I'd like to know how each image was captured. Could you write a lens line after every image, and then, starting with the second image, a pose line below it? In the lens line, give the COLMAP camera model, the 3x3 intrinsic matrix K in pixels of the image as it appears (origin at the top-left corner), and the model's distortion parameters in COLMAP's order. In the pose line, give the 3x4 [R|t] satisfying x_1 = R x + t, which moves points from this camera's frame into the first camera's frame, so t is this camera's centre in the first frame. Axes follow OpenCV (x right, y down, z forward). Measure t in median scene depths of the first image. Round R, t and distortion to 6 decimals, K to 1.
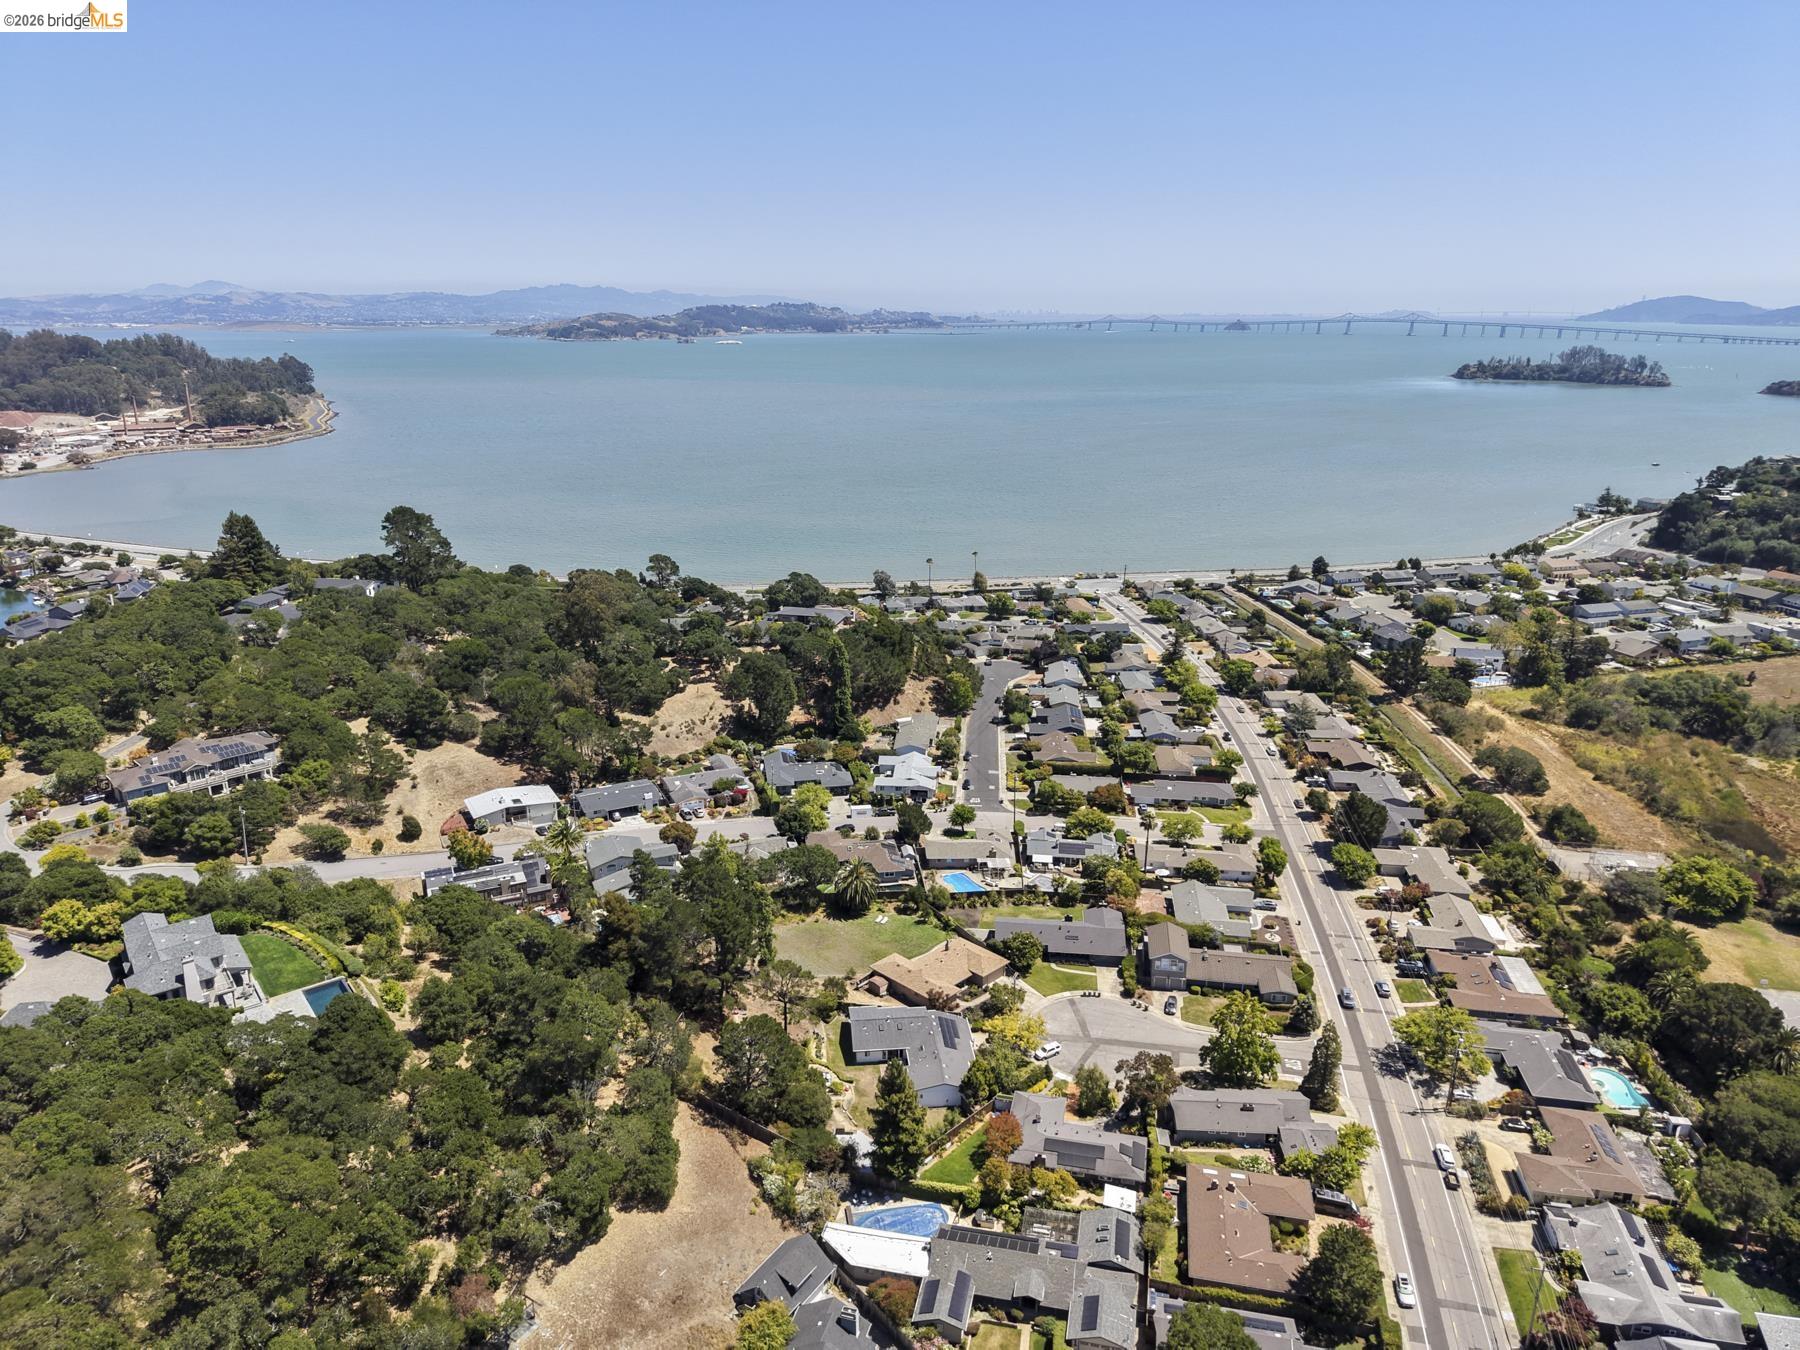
lens RADIAL K [[1197.4, 0, 900.0], [0, 1197.4, 675.0], [0, 0, 1]] dist [0.026642, -0.022968]
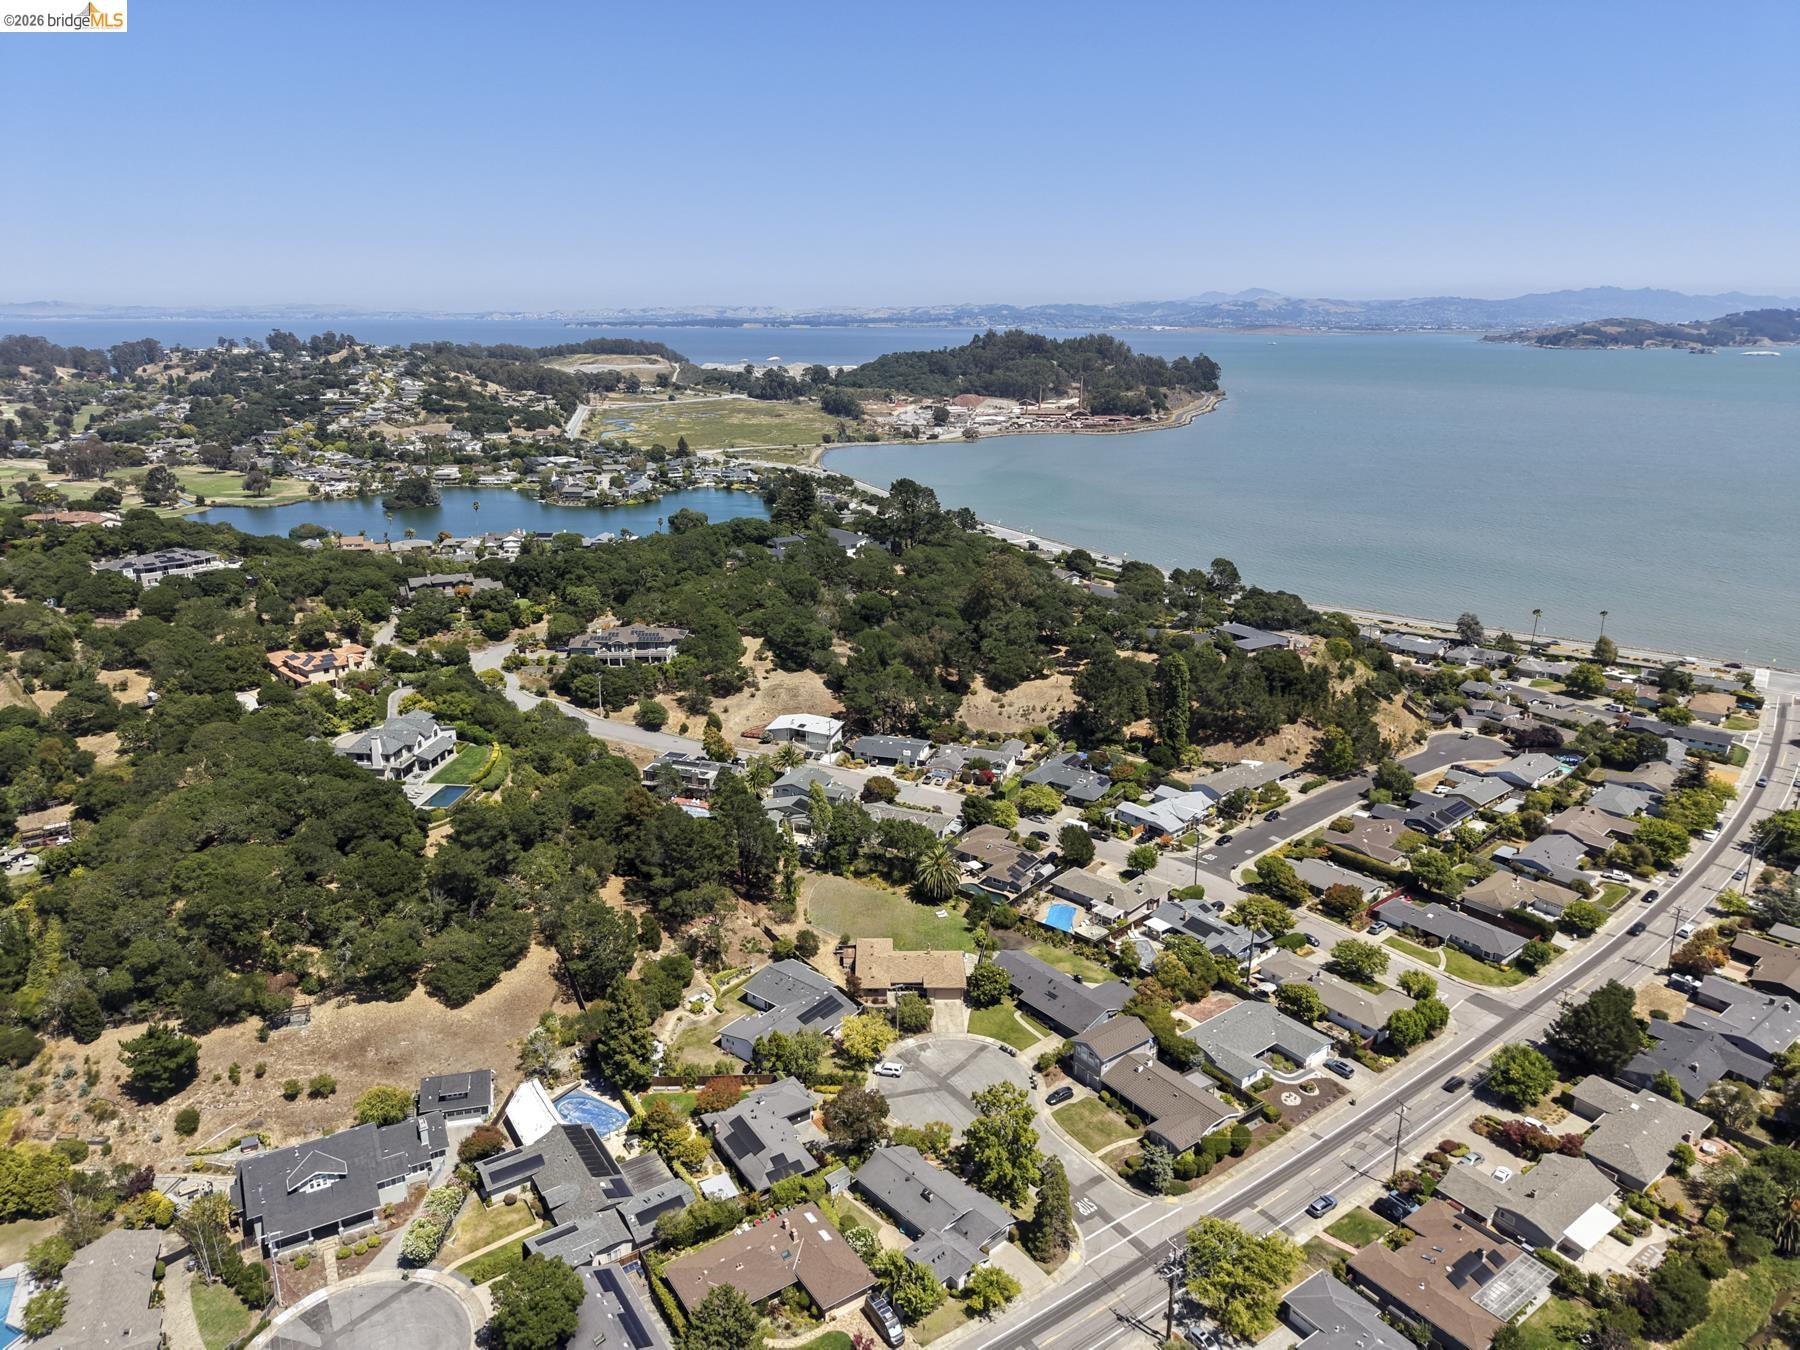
lens RADIAL K [[1185.1, 0, 903.8], [0, 1185.1, 713.0], [0, 0, 1]] dist [0.035616, -0.041557]
pose [[0.718256, 0.224327, -0.658625, 0.401810], [-0.206219, 0.972703, 0.106411, -0.040329], [0.664517, 0.059390, 0.744909, 0.161241]]
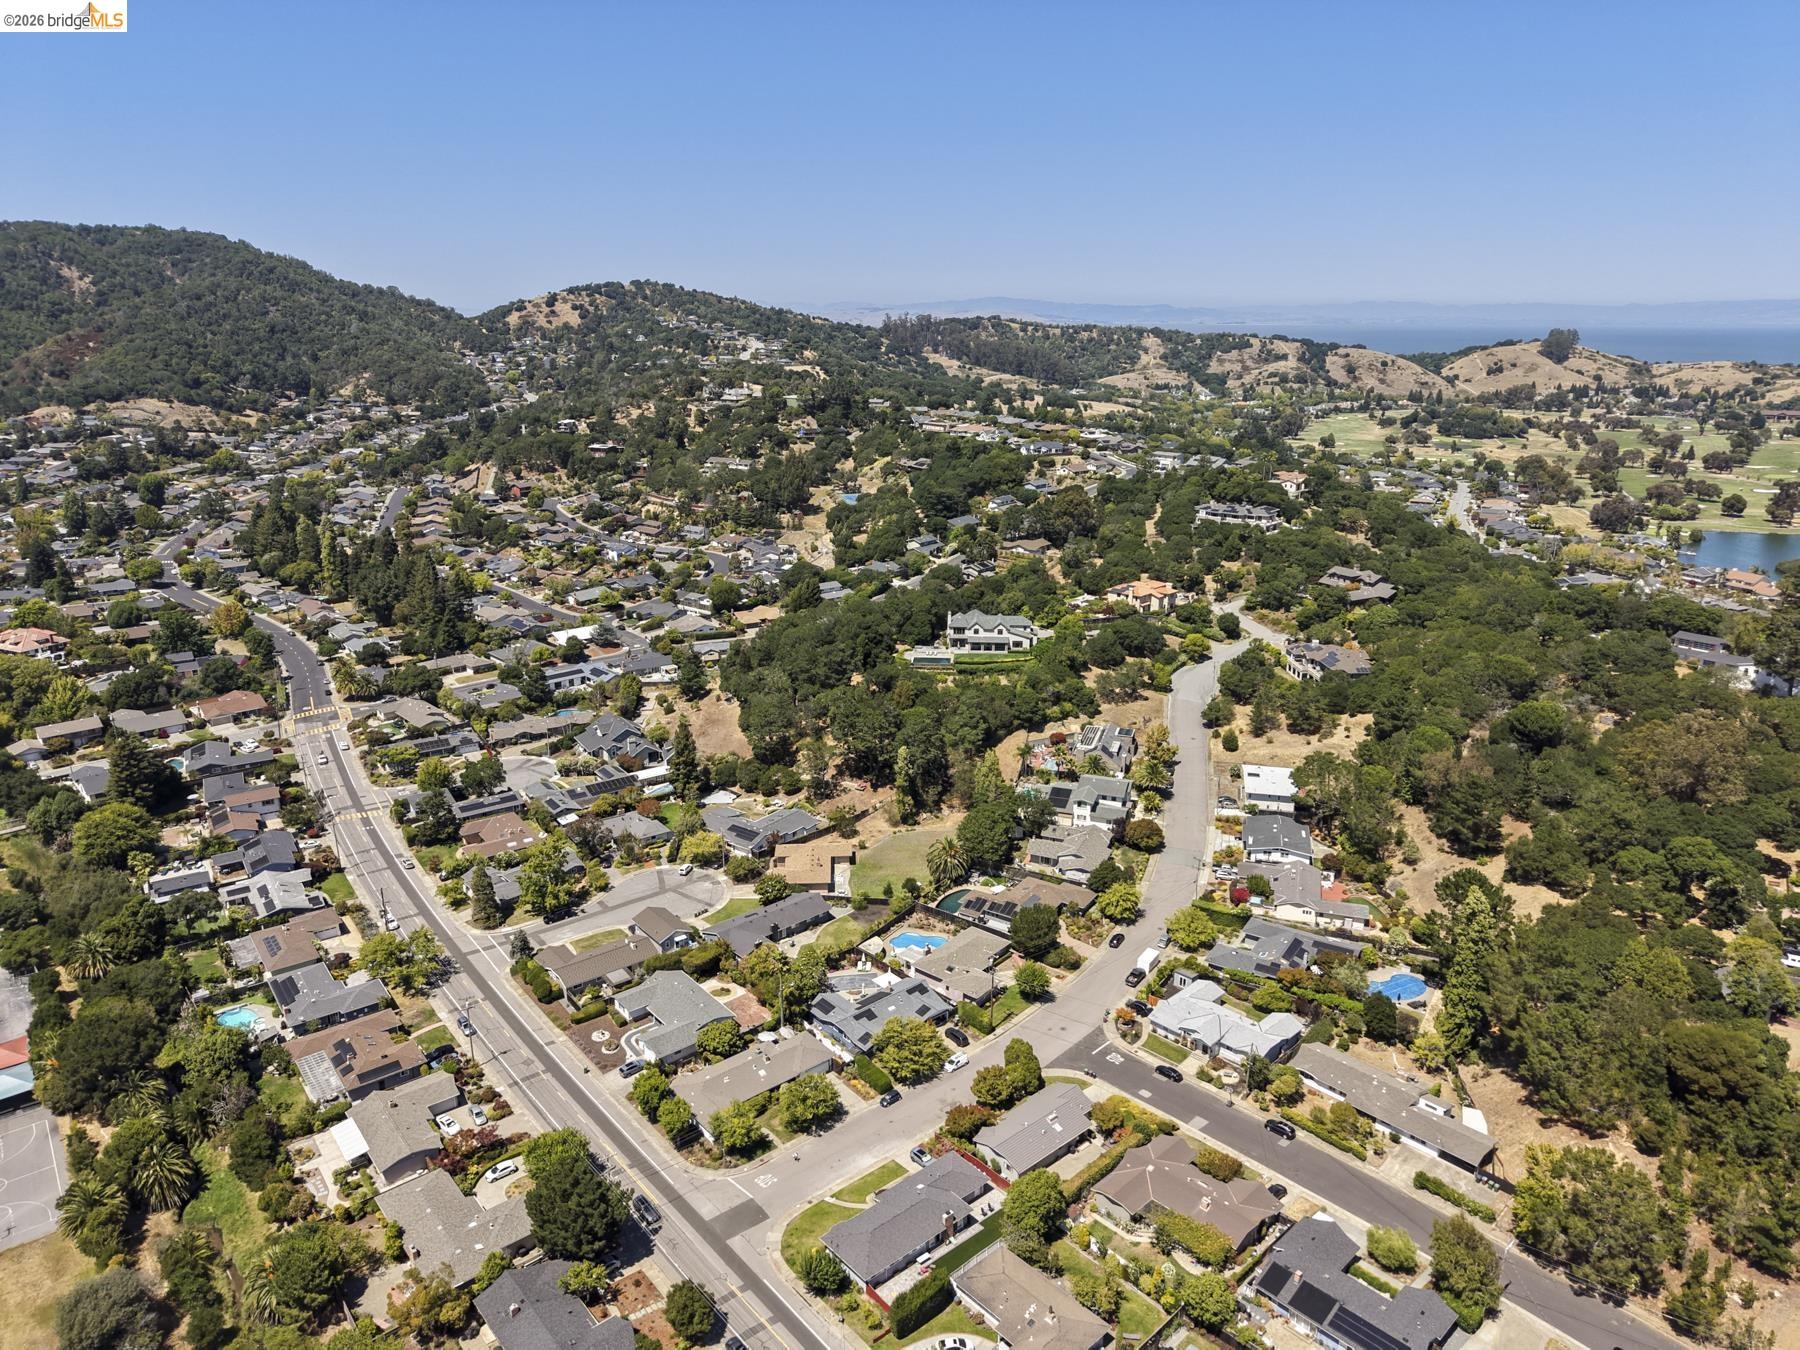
lens RADIAL K [[1191.3, 0, 900.0], [0, 1191.3, 675.0], [0, 0, 1]] dist [0.062008, -0.080947]
pose [[-0.671297, 0.214316, -0.709527, 0.498985], [-0.215871, 0.859249, 0.463780, -0.314986], [0.709056, 0.464500, -0.530546, 1.025673]]
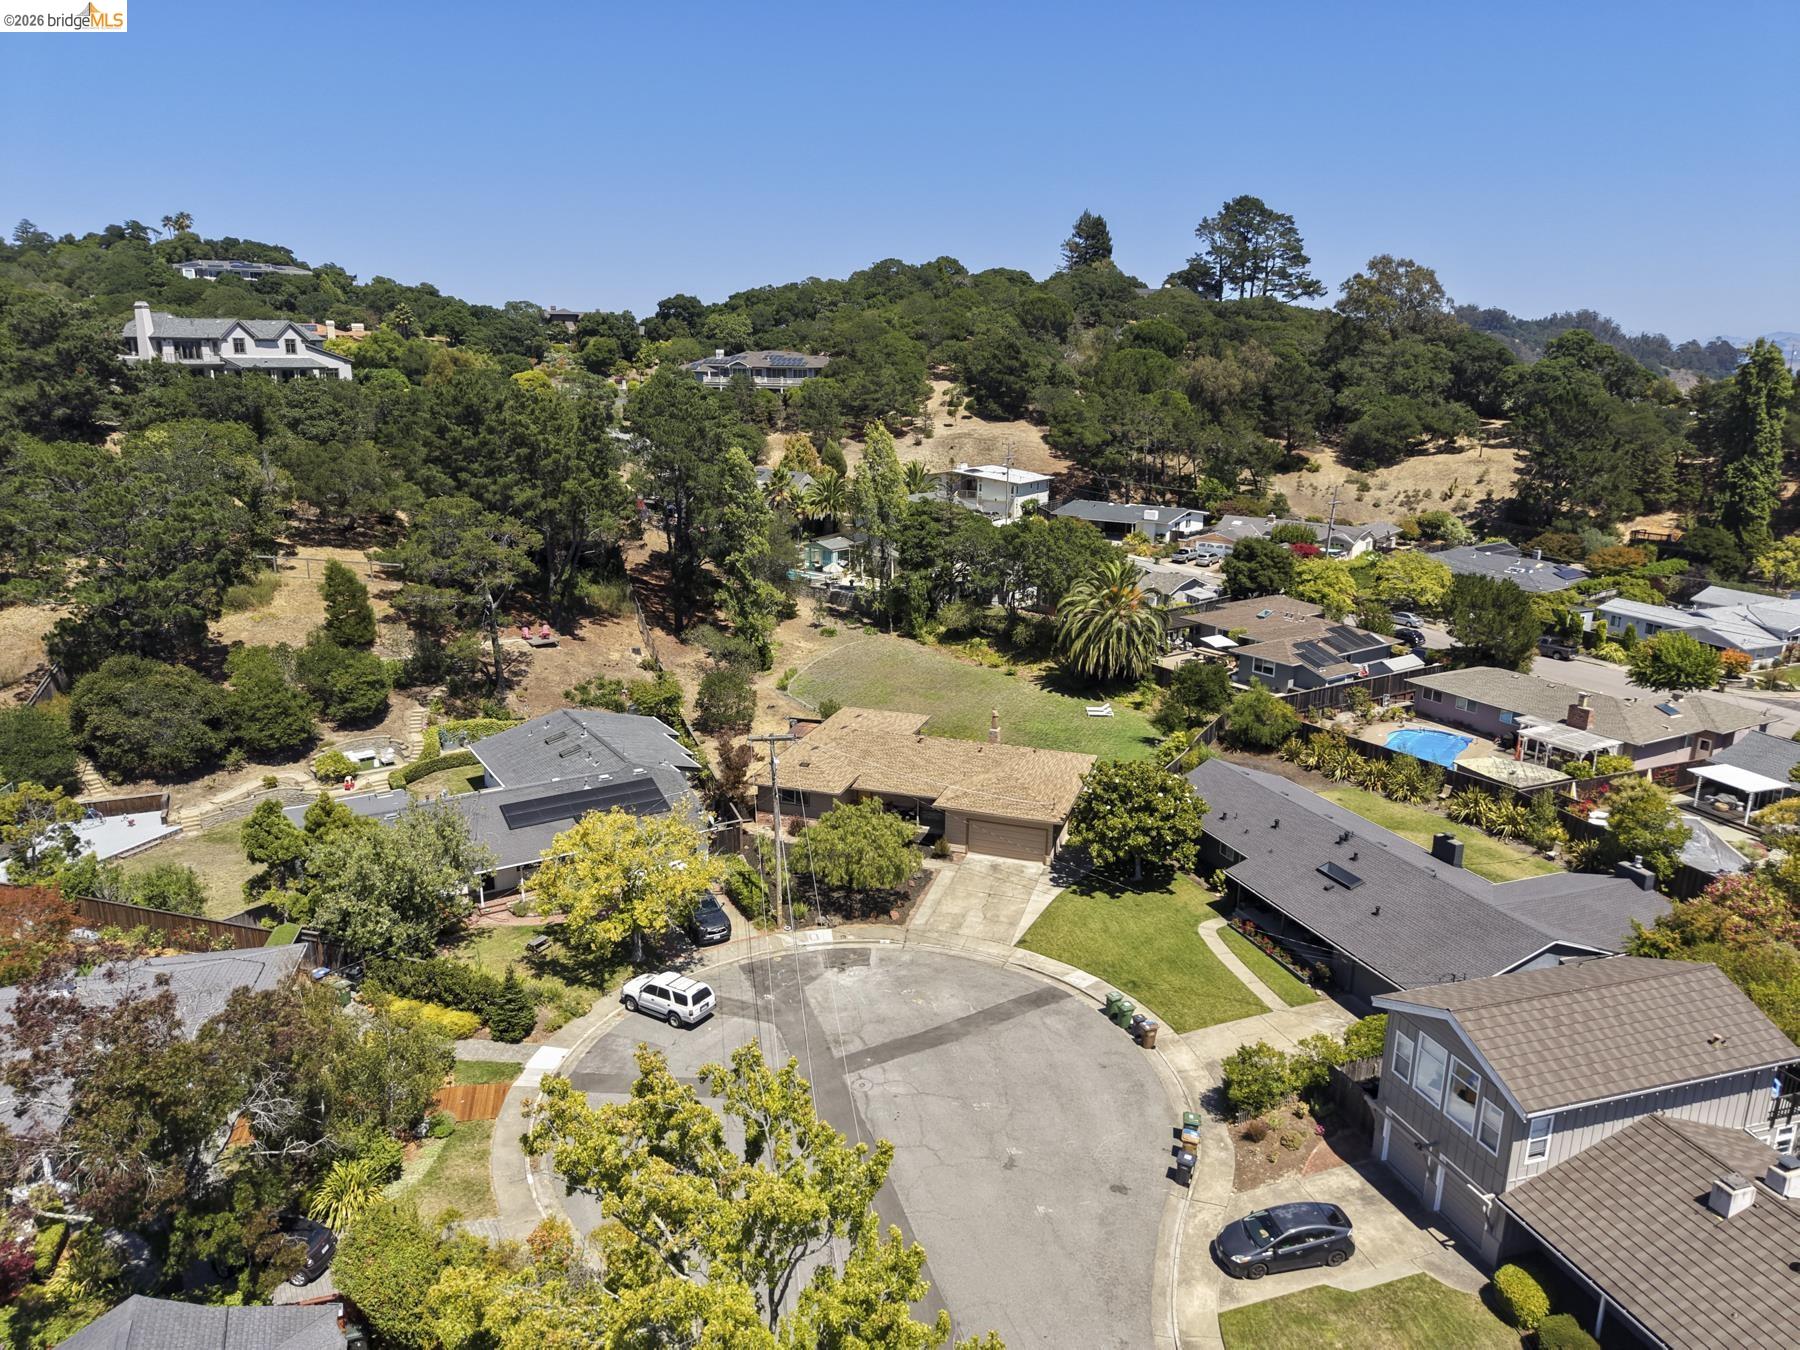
lens RADIAL K [[1195.1, 0, 899.6], [0, 1195.1, 700.5], [0, 0, 1]] dist [0.042736, -0.057657]
pose [[0.443995, 0.252378, -0.859752, 0.208724], [-0.268693, 0.952857, 0.140950, 0.113695], [0.854794, 0.168428, 0.490876, 0.519104]]
